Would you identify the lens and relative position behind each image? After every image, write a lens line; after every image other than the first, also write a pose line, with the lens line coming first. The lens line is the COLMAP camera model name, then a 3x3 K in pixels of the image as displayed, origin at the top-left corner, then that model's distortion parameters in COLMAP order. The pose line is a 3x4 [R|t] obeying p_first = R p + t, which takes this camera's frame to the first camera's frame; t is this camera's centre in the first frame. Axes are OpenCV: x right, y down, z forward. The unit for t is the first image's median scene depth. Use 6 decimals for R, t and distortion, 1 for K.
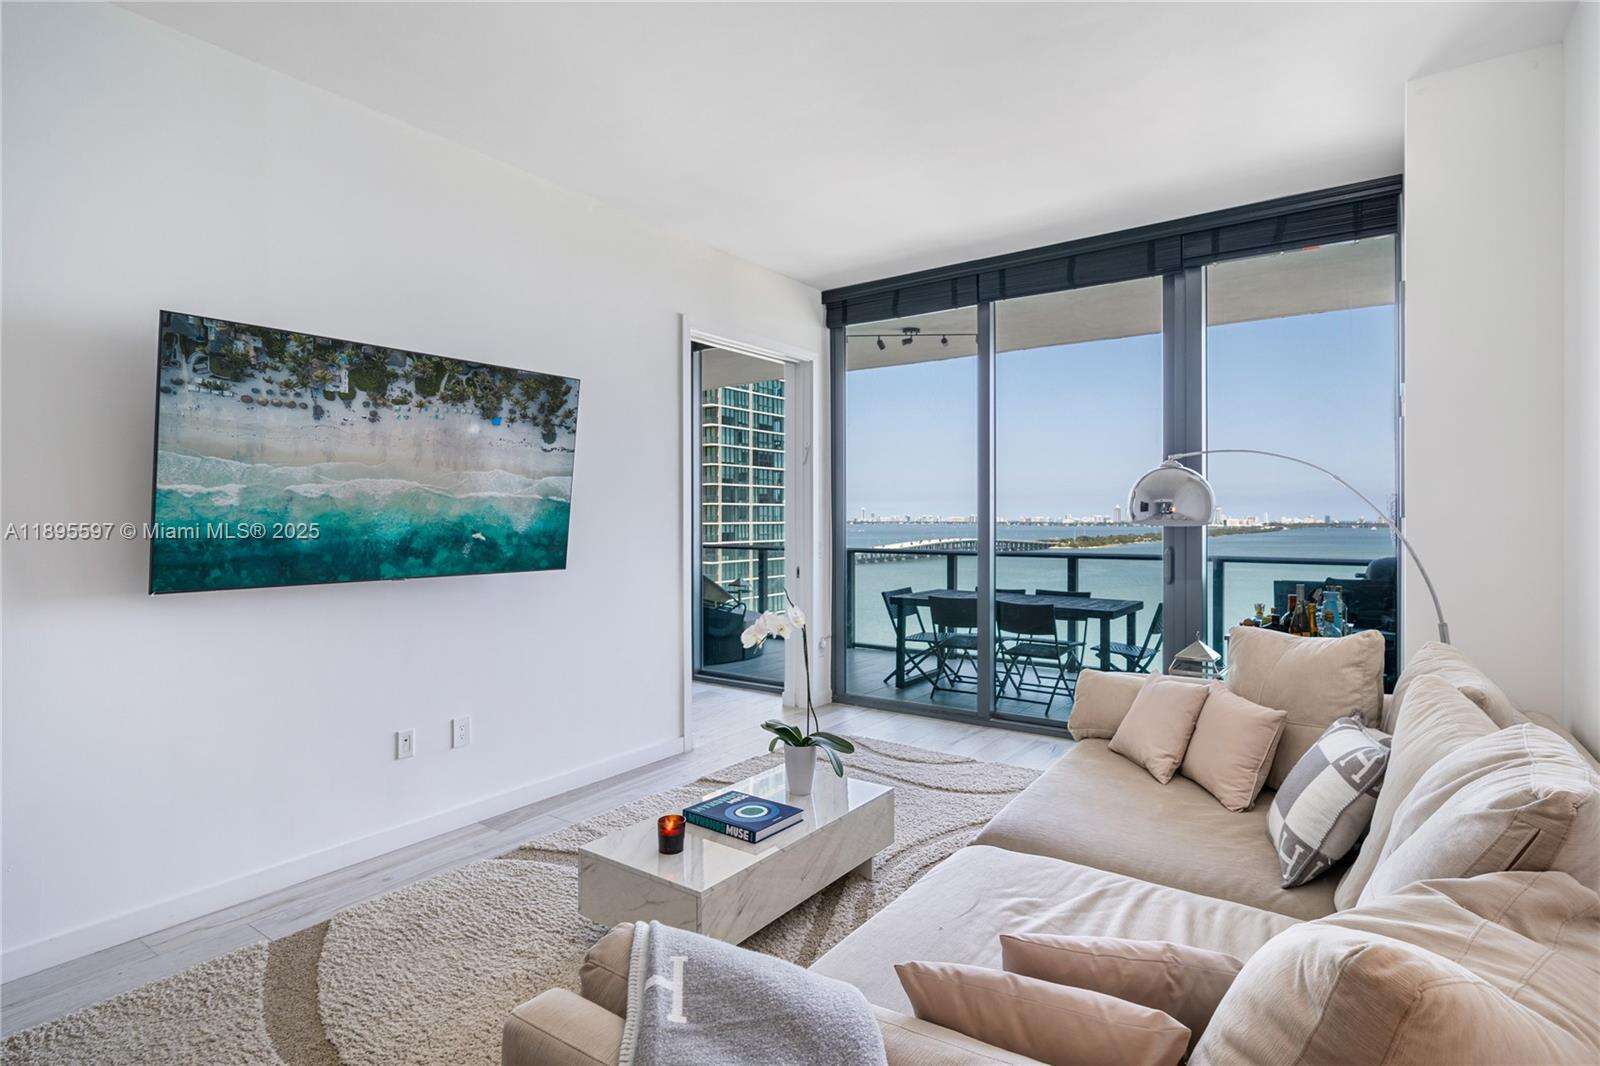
lens RADIAL K [[807.8, 0, 826.2], [0, 807.8, 506.8], [0, 0, 1]] dist [0.006542, 0.000321]
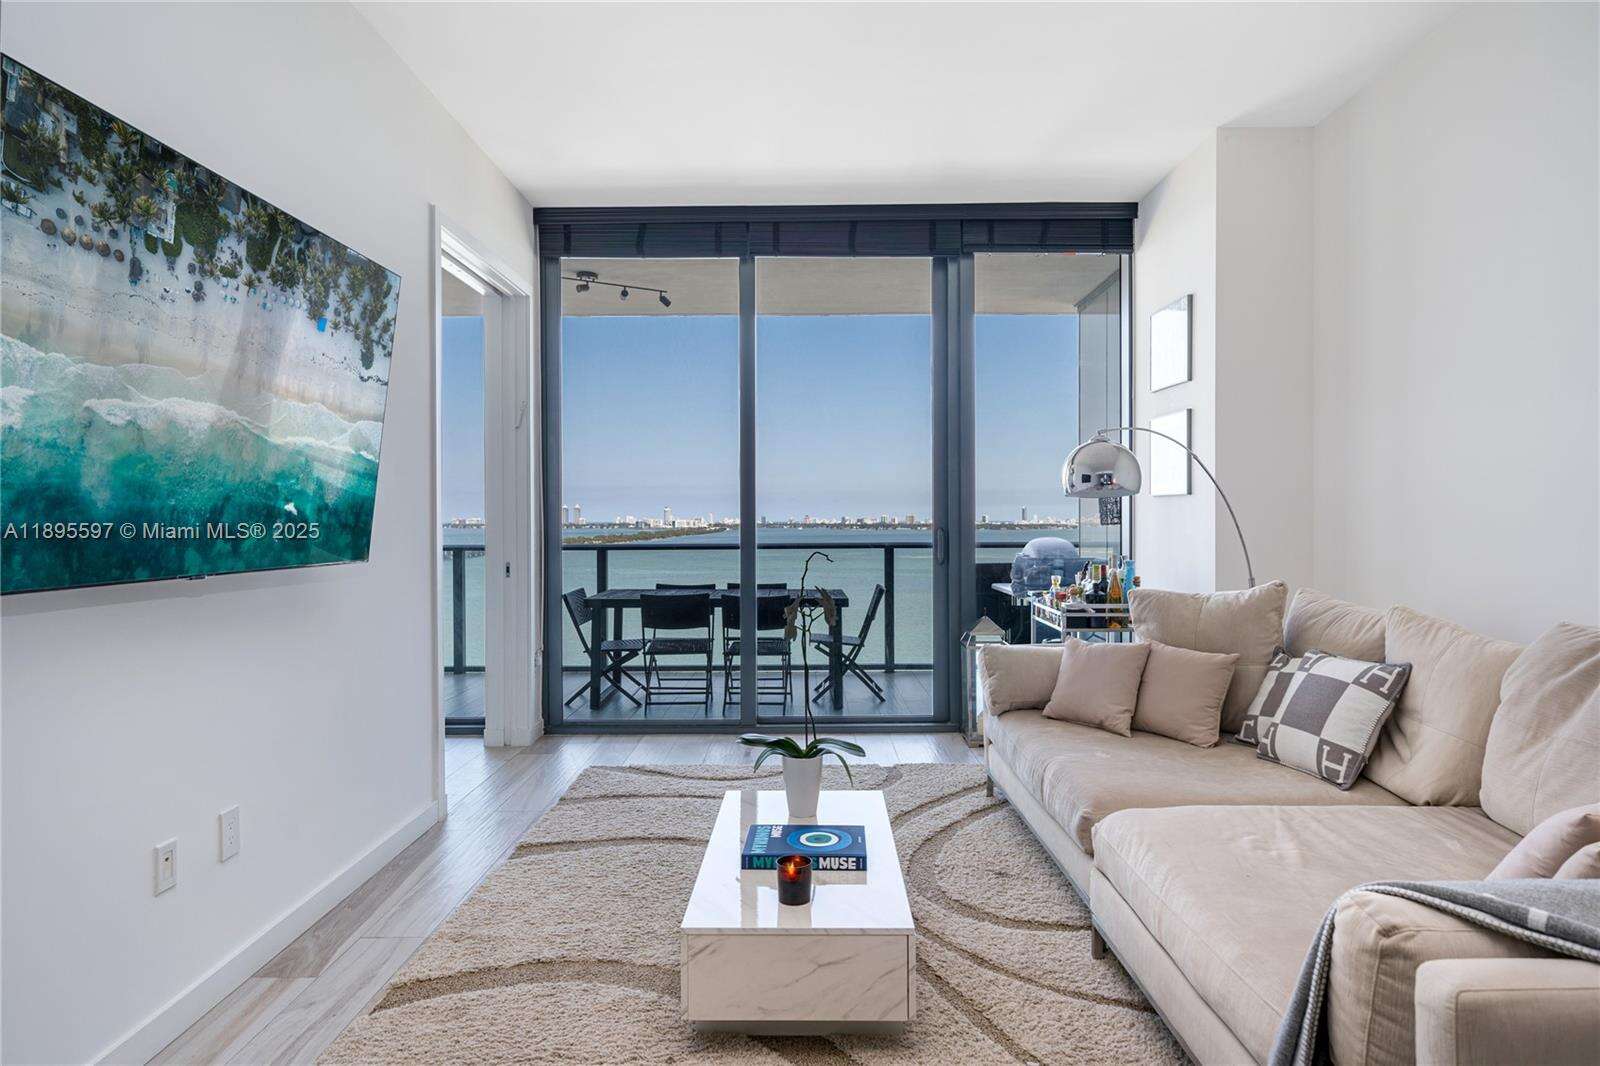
lens RADIAL K [[941.0, 0, 794.4], [0, 941.0, 503.5], [0, 0, 1]] dist [0.001005, -0.025423]
pose [[0.824798, 0.008104, 0.565369, -0.549630], [-0.006094, 0.999967, -0.005443, 0.037978], [-0.565394, 0.001044, 0.824820, 0.198521]]
